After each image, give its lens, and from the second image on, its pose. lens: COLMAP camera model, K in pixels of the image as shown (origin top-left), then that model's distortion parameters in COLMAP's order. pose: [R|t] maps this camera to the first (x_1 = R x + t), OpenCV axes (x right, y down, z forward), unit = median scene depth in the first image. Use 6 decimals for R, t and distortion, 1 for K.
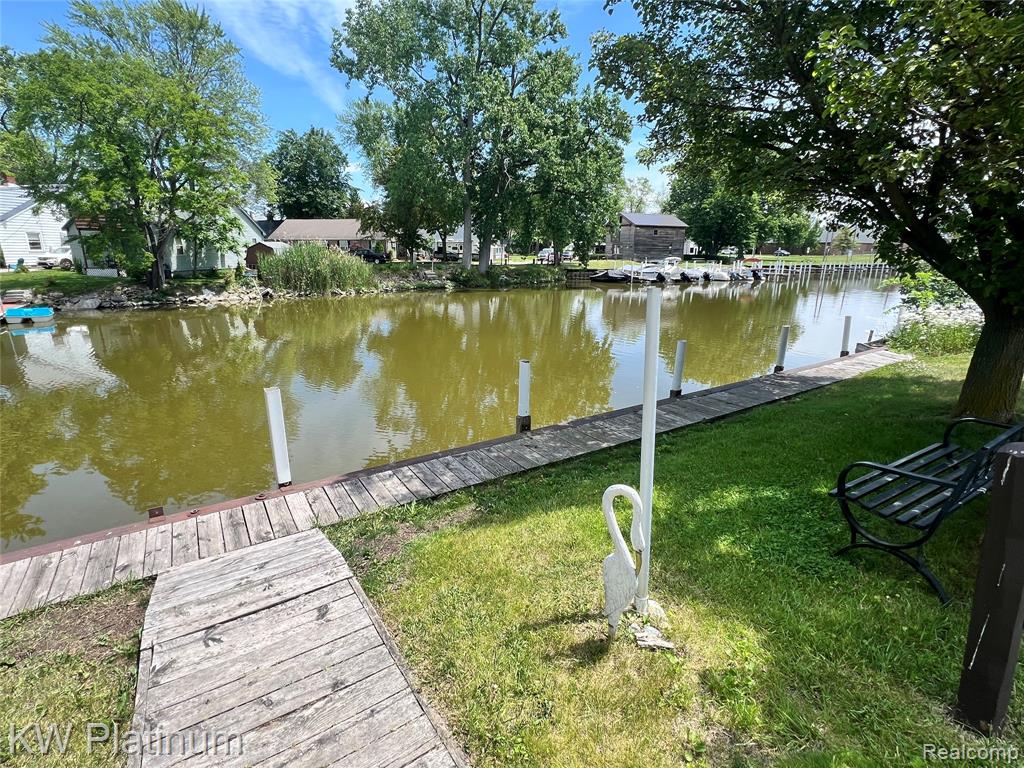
lens RADIAL K [[494.9, 0, 510.7], [0, 494.9, 384.9], [0, 0, 1]] dist [-0.001771, 0.001132]
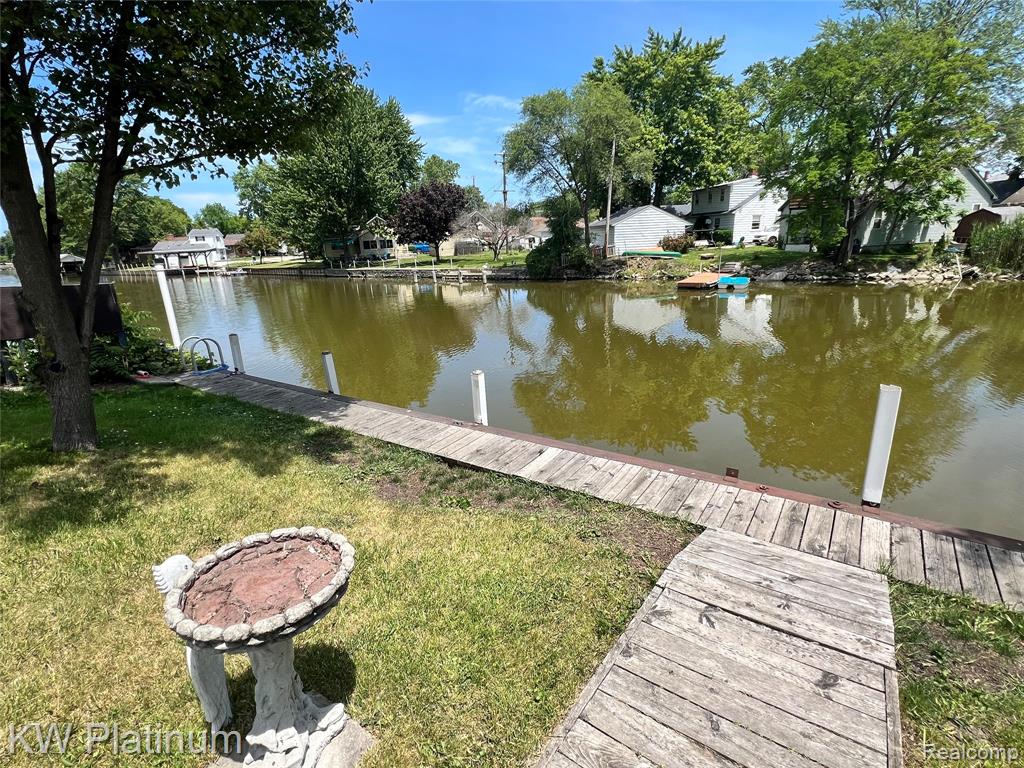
lens RADIAL K [[494.9, 0, 510.7], [0, 494.9, 384.9], [0, 0, 1]] dist [-0.001771, 0.001132]
pose [[0.367609, 0.241921, -0.897963, 0.001221], [-0.200228, 0.963516, 0.177612, -0.001569], [0.908170, 0.114506, 0.402637, 0.012408]]
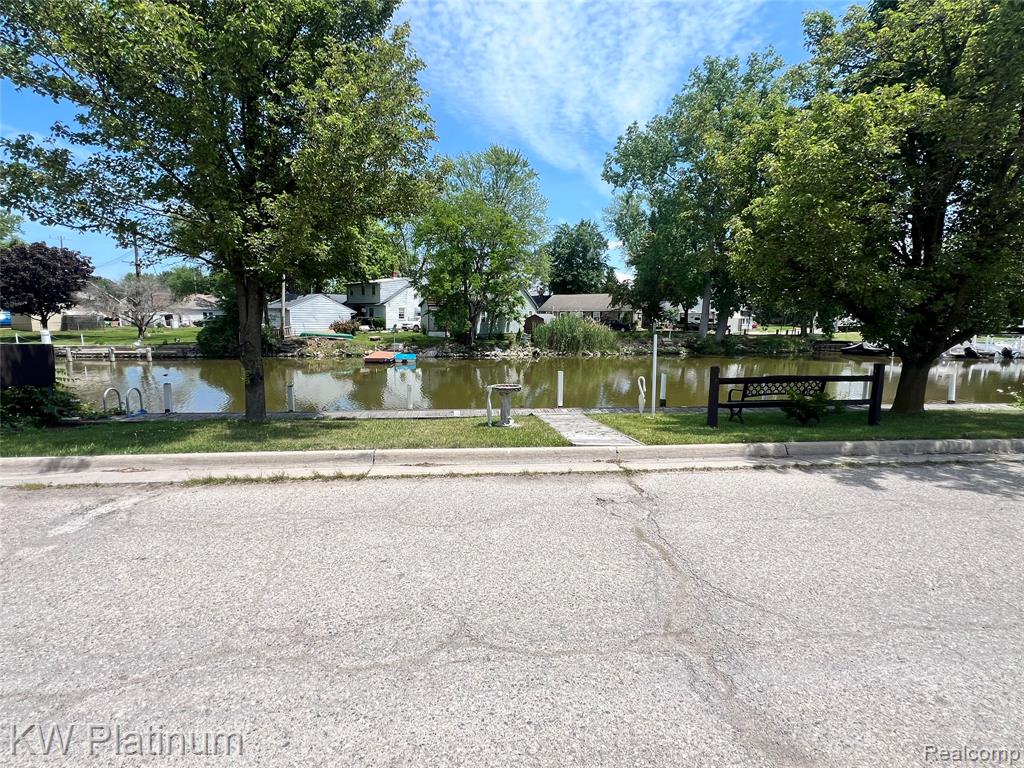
lens RADIAL K [[494.9, 0, 510.7], [0, 494.9, 384.9], [0, 0, 1]] dist [-0.001771, 0.001132]
pose [[0.884118, 0.066535, -0.462503, 0.064480], [-0.127878, 0.986475, -0.102539, 0.045632], [0.449425, 0.149800, 0.880668, -0.178720]]
